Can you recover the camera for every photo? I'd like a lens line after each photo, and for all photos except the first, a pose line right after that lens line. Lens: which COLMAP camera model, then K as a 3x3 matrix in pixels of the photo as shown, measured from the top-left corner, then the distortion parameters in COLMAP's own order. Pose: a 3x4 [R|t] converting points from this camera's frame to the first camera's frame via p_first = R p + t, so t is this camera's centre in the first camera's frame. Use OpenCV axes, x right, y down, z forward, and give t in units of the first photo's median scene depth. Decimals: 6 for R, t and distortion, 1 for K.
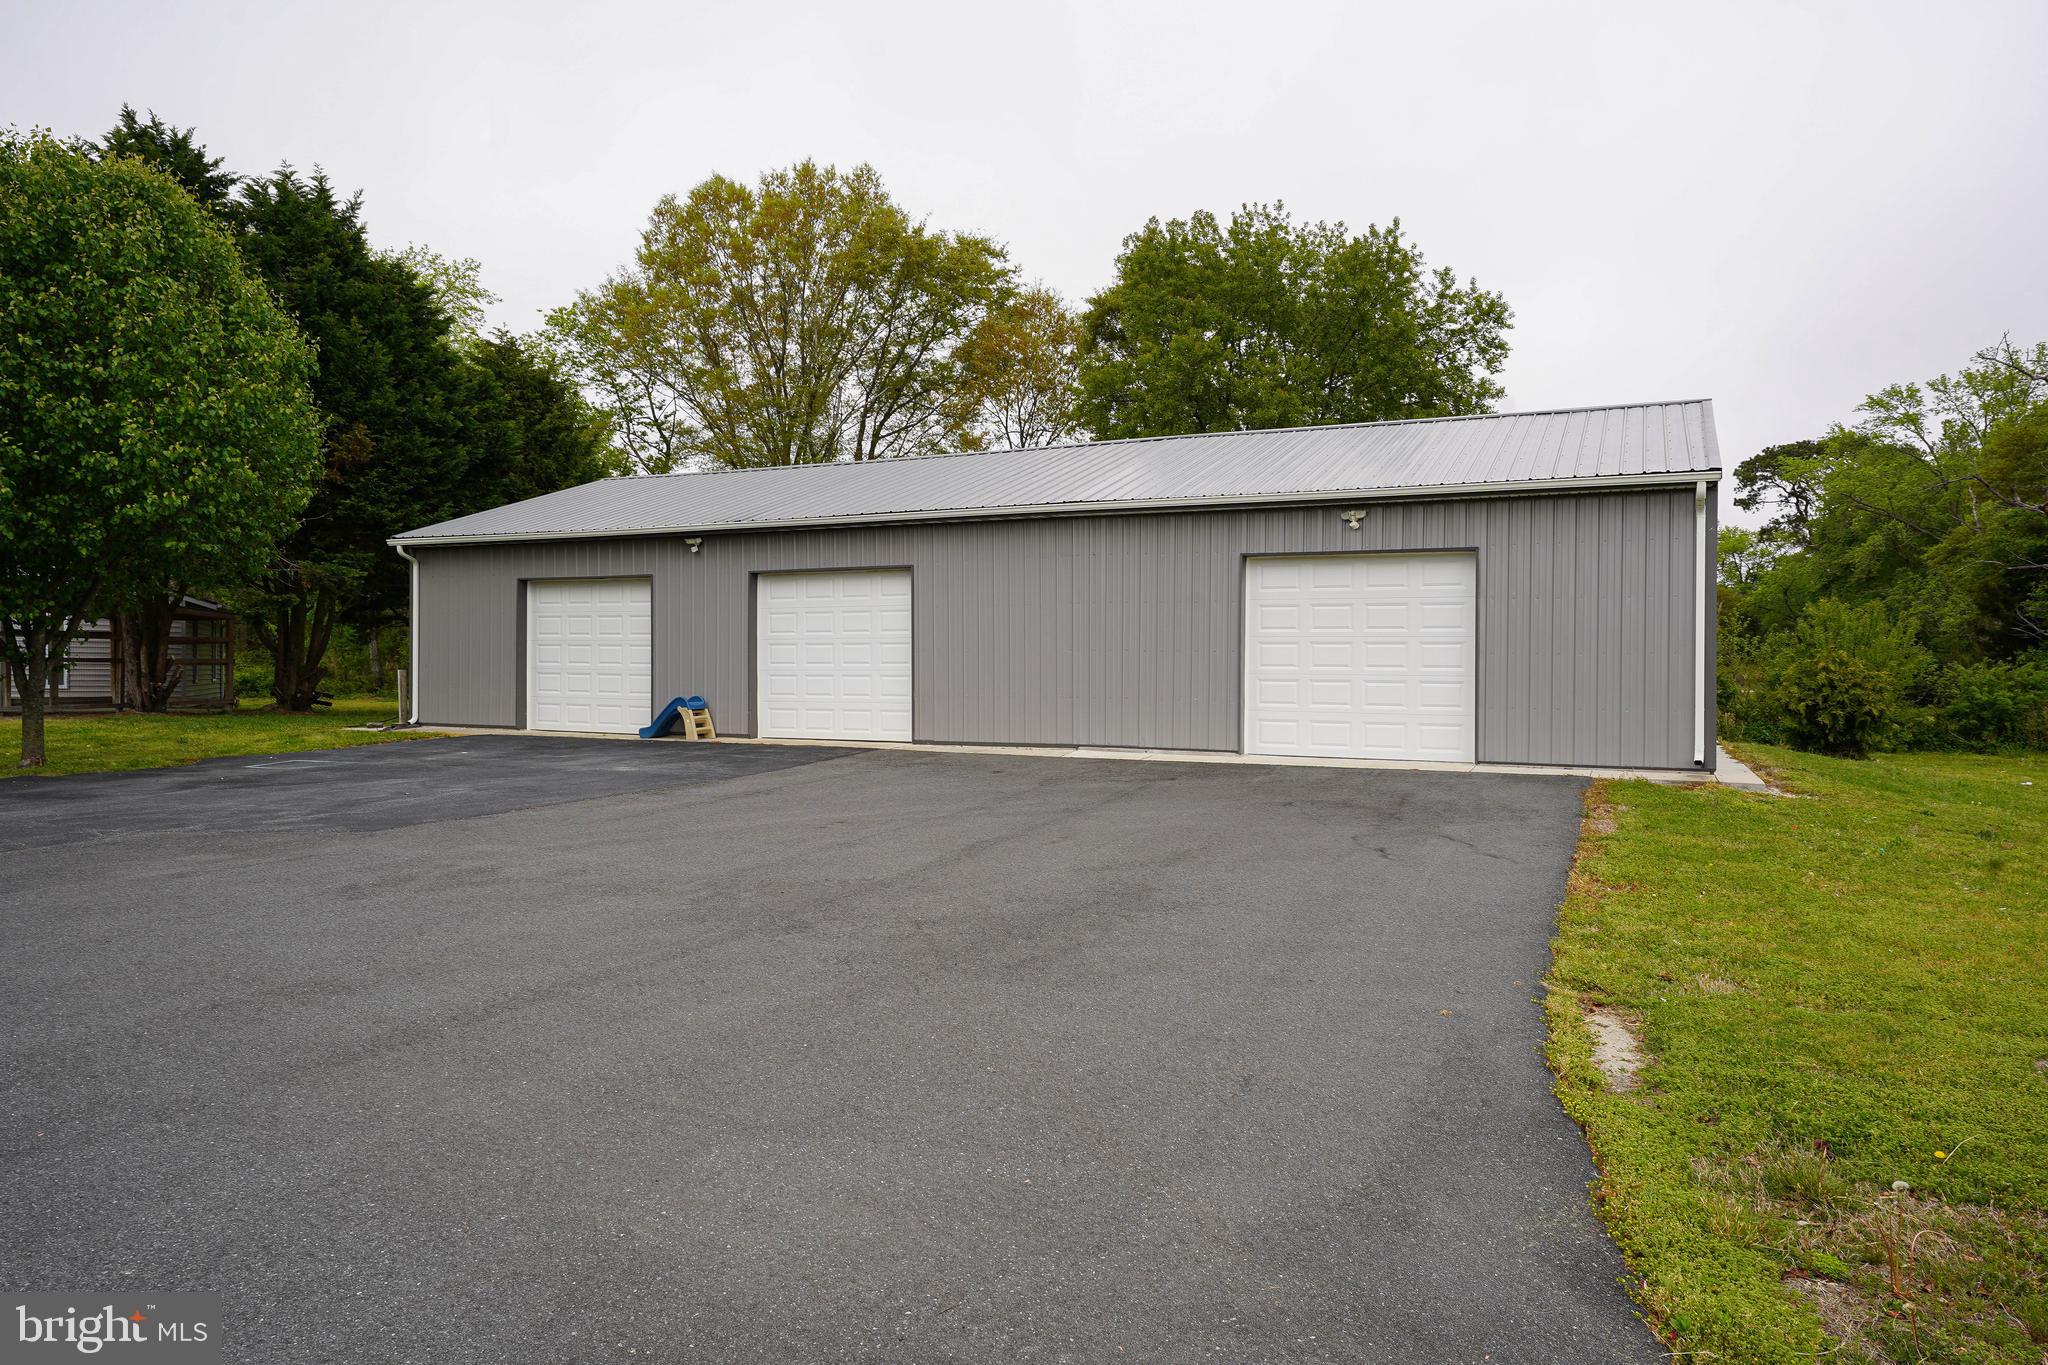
lens RADIAL K [[1278.7, 0, 1017.7], [0, 1278.7, 686.9], [0, 0, 1]] dist [0.023866, -0.004523]
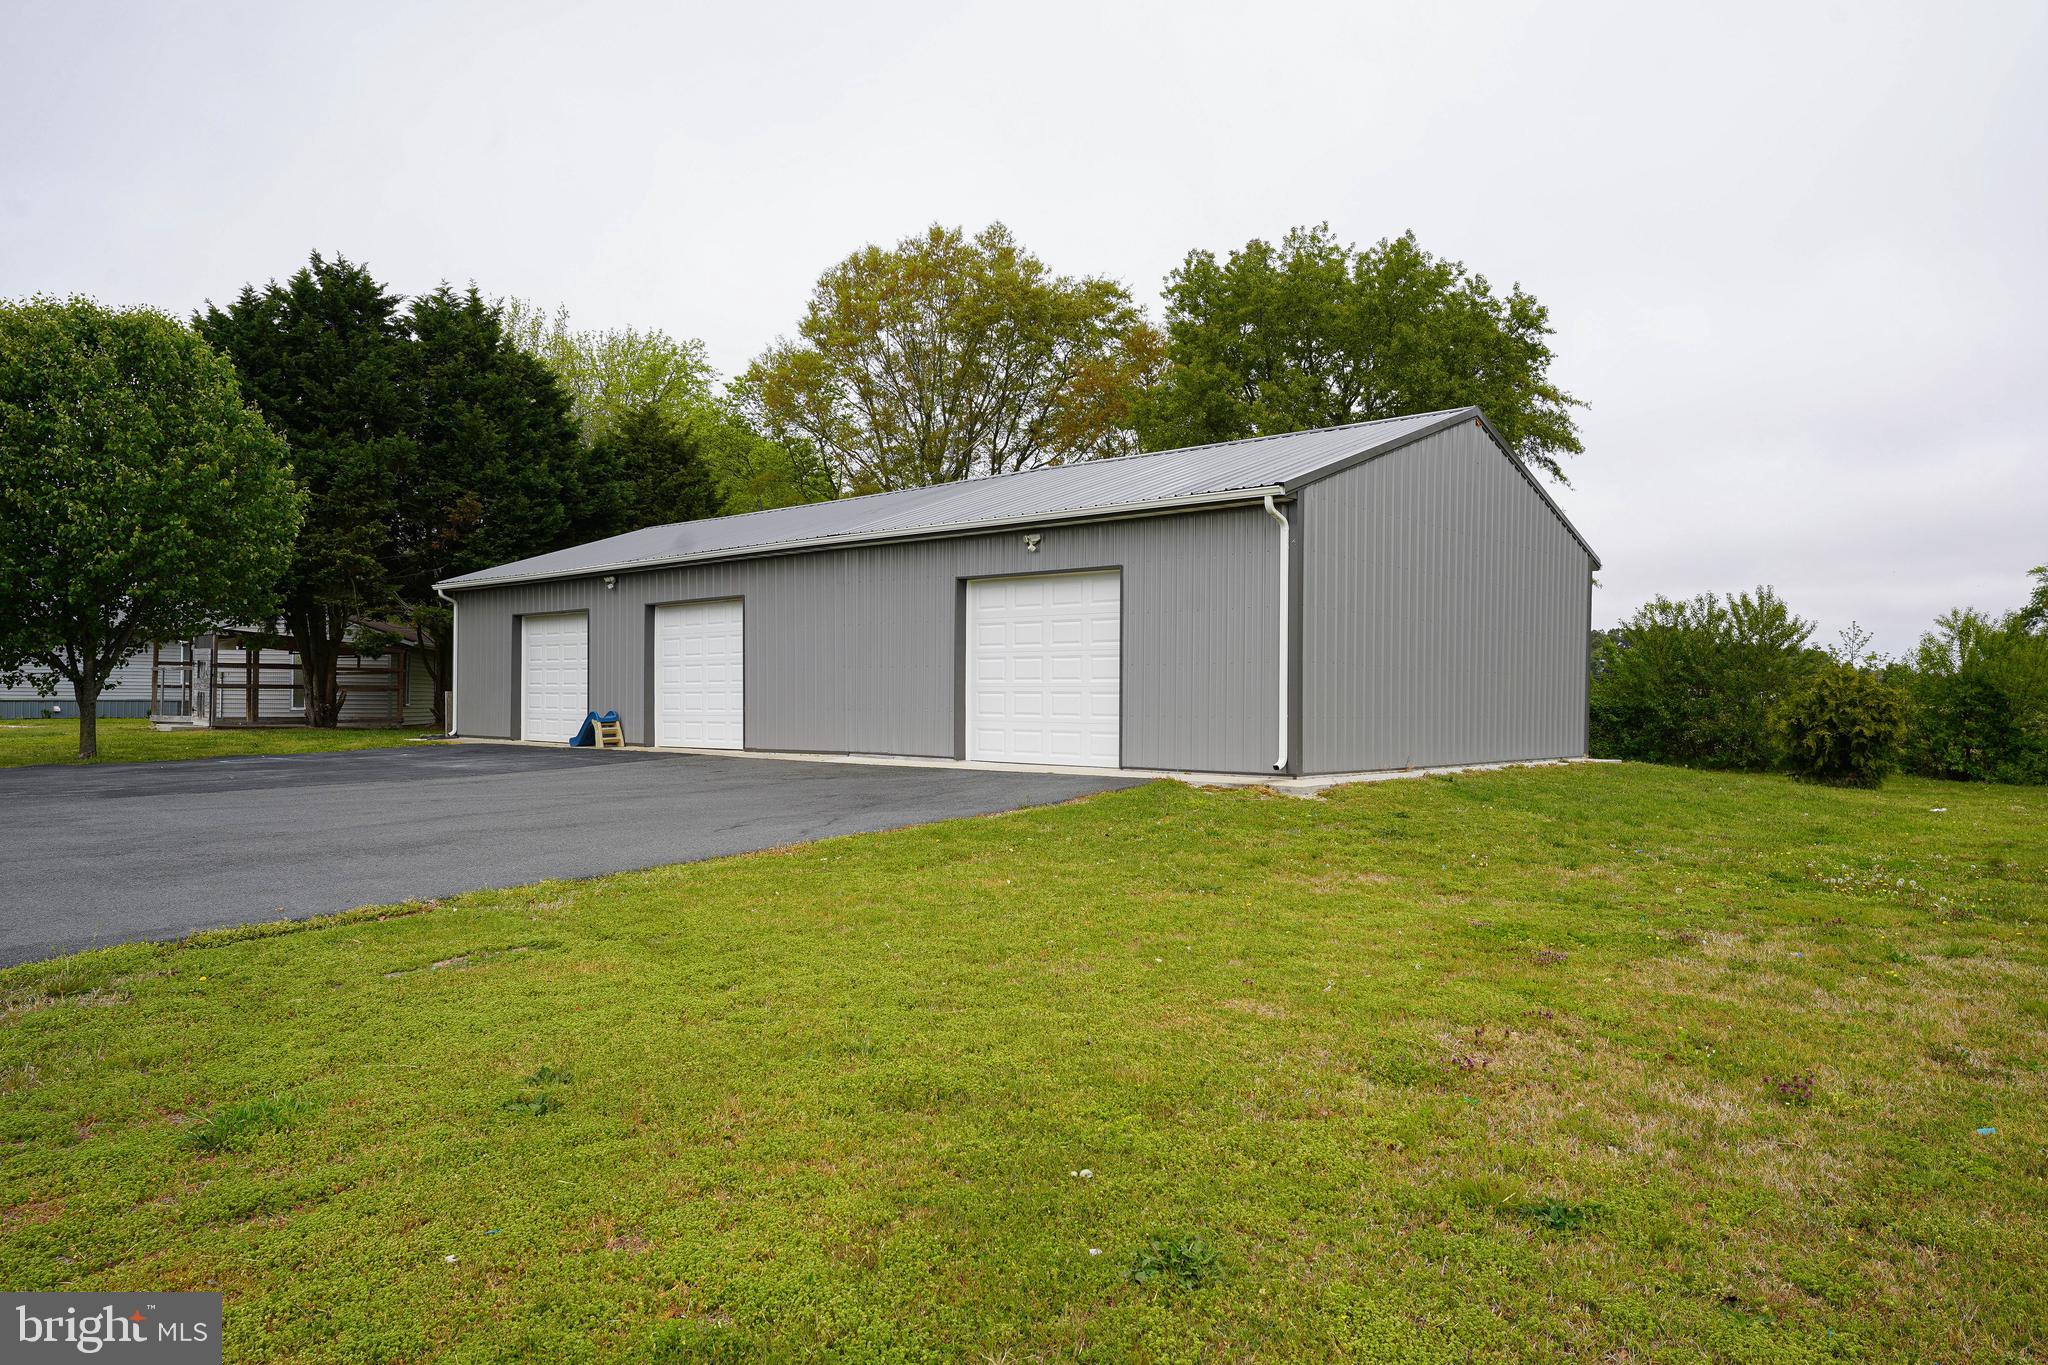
lens RADIAL K [[1278.7, 0, 1020.7], [0, 1278.7, 696.6], [0, 0, 1]] dist [0.023866, -0.004523]
pose [[0.963015, -0.003001, -0.269431, 0.298069], [-0.001957, 0.999834, -0.018131, 0.010222], [0.269441, 0.017987, 0.962849, -0.022483]]
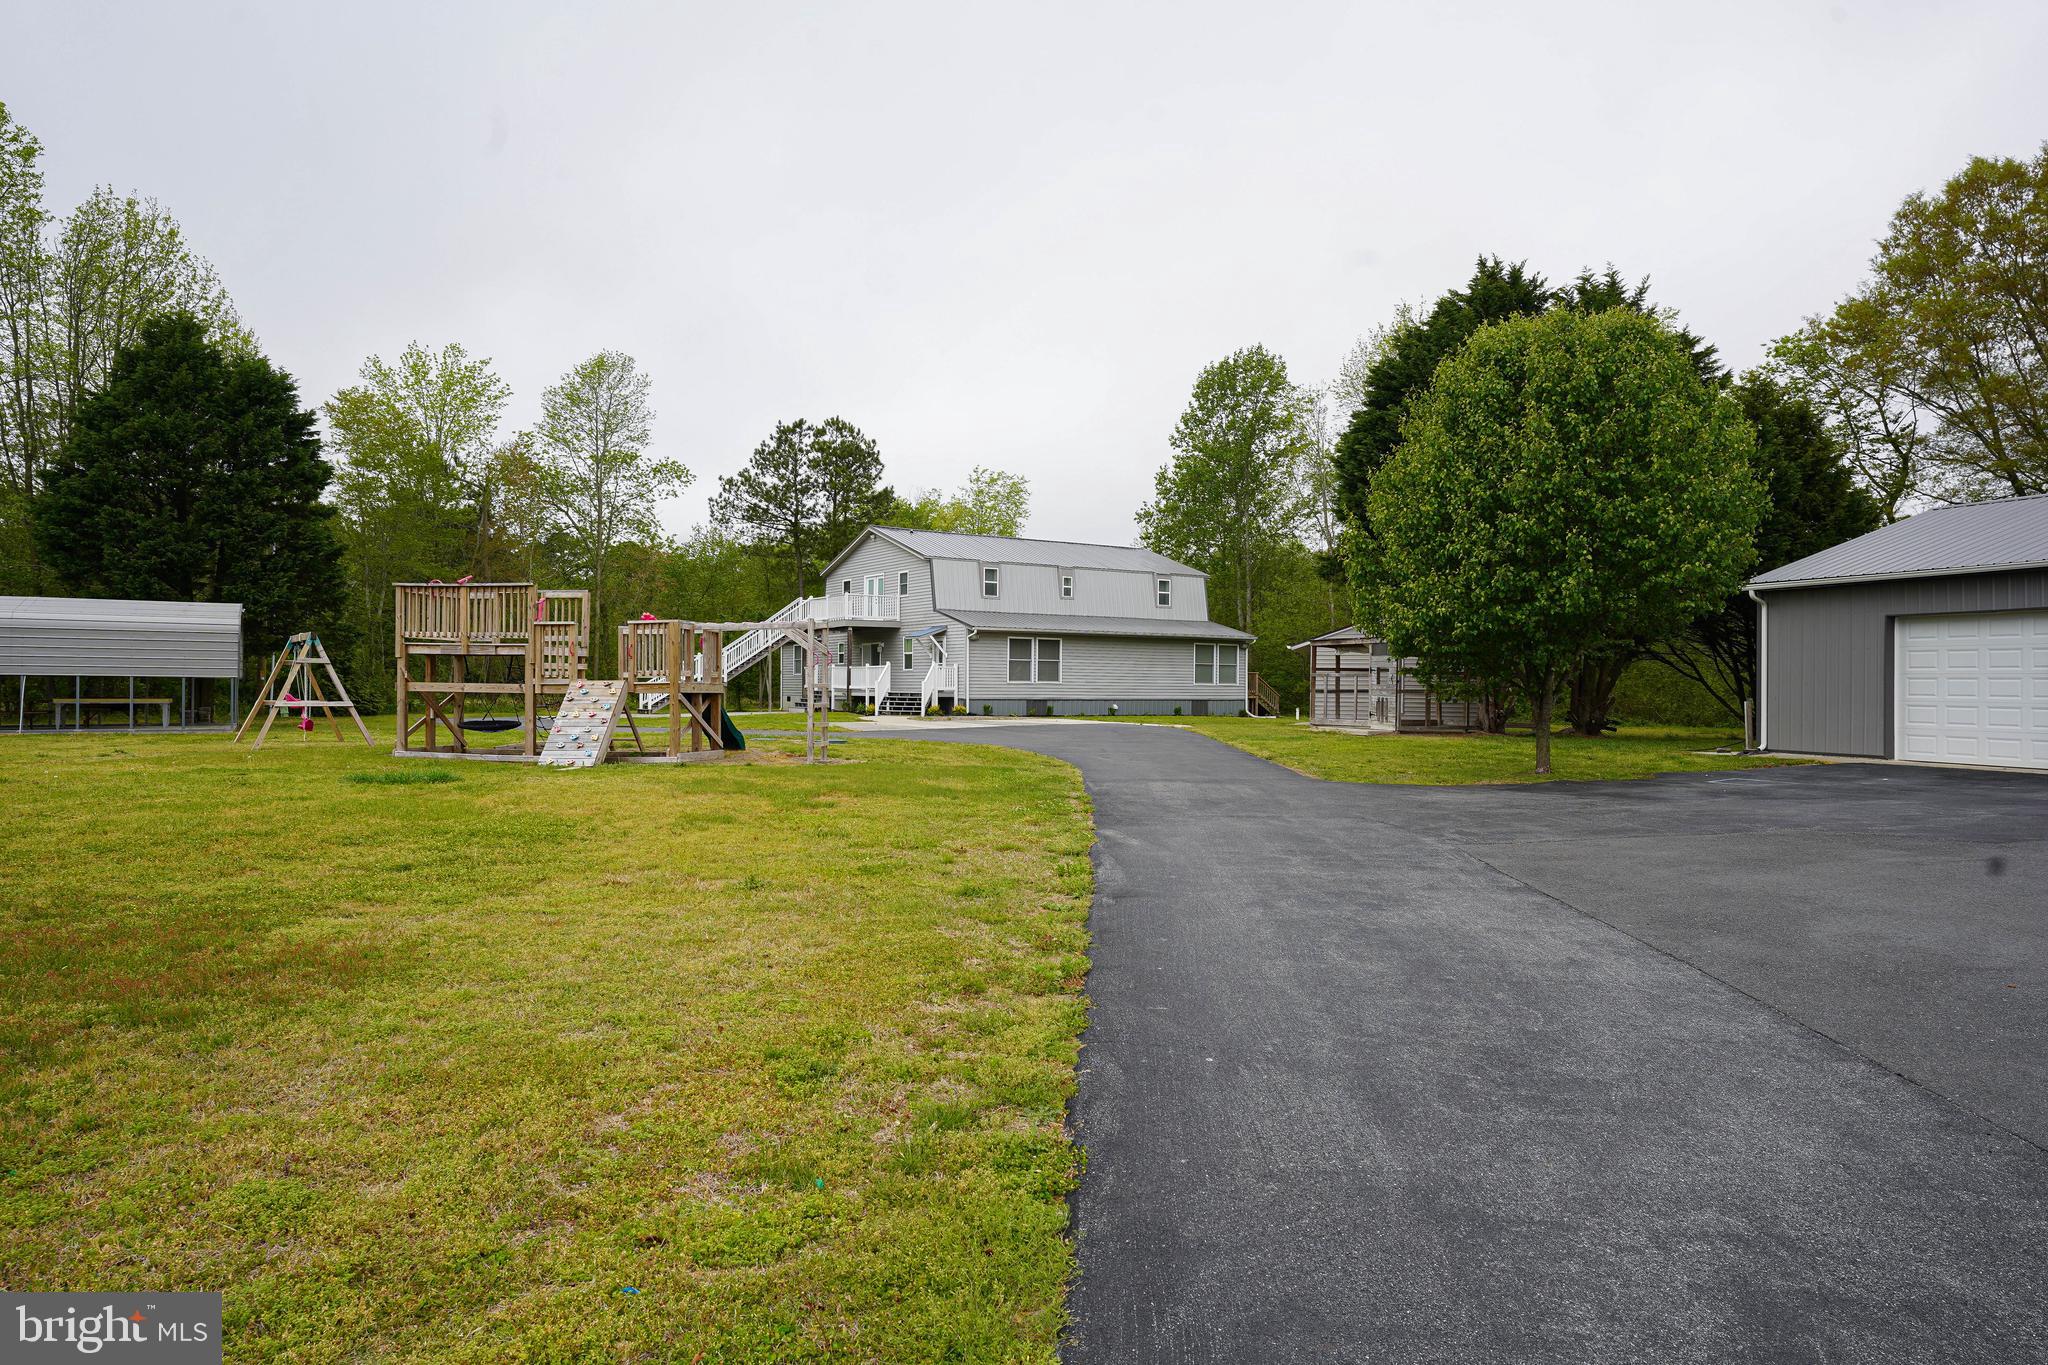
lens RADIAL K [[1278.7, 0, 1022.8], [0, 1278.7, 661.8], [0, 0, 1]] dist [0.023866, -0.004523]
pose [[0.705334, -0.013797, -0.708740, -0.106638], [-0.016556, 0.999217, -0.035928, 0.002385], [0.708681, 0.037075, 0.704554, -0.180029]]
